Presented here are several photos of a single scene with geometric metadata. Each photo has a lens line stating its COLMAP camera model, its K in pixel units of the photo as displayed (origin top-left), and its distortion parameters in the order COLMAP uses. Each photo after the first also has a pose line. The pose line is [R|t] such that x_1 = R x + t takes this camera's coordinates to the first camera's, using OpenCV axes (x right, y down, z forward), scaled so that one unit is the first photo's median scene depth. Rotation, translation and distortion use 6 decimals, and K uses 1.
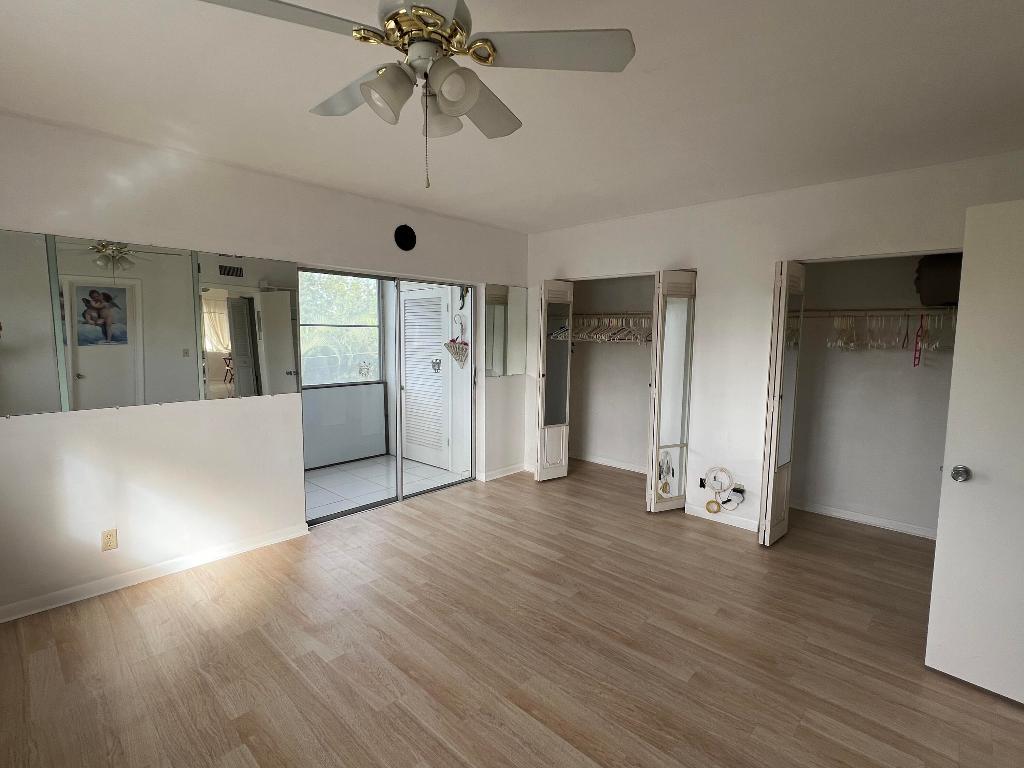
lens RADIAL K [[493.1, 0, 512.0], [0, 493.1, 384.0], [0, 0, 1]] dist [-0.000643, -0.000035]
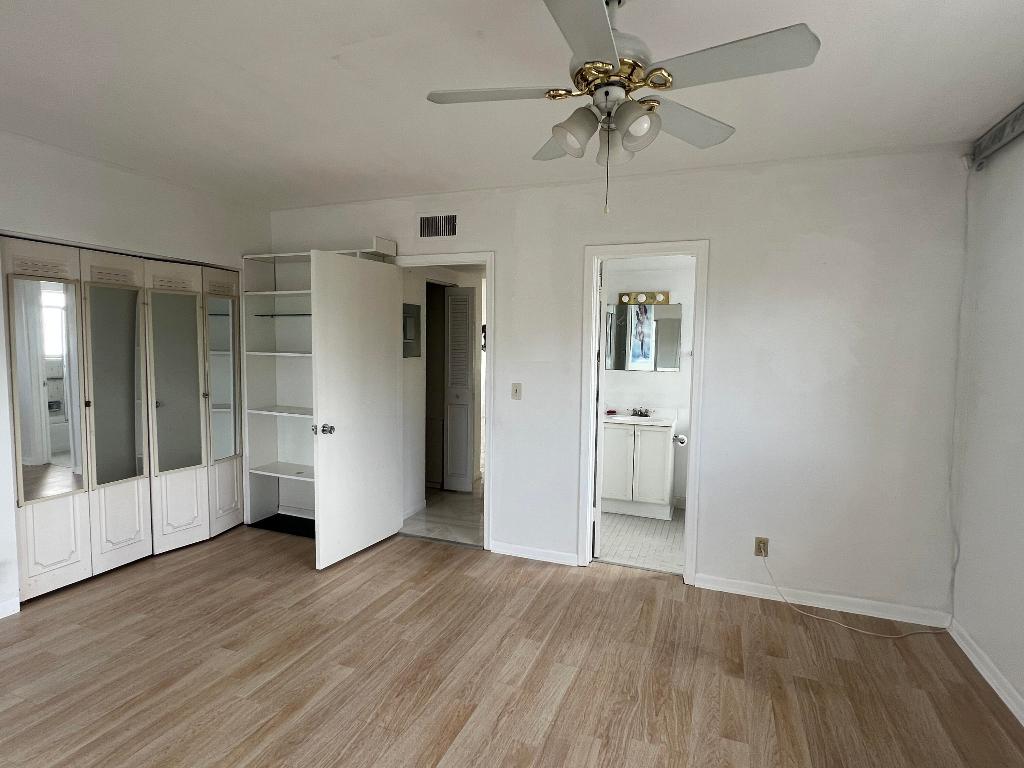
lens RADIAL K [[533.6, 0, 512.0], [0, 533.6, 384.0], [0, 0, 1]] dist [0.000449, 0.000040]
pose [[-0.368440, -0.091050, 0.925182, -0.678325], [0.073237, 0.989257, 0.126521, -0.100289], [-0.926762, 0.114373, -0.357813, 0.917080]]
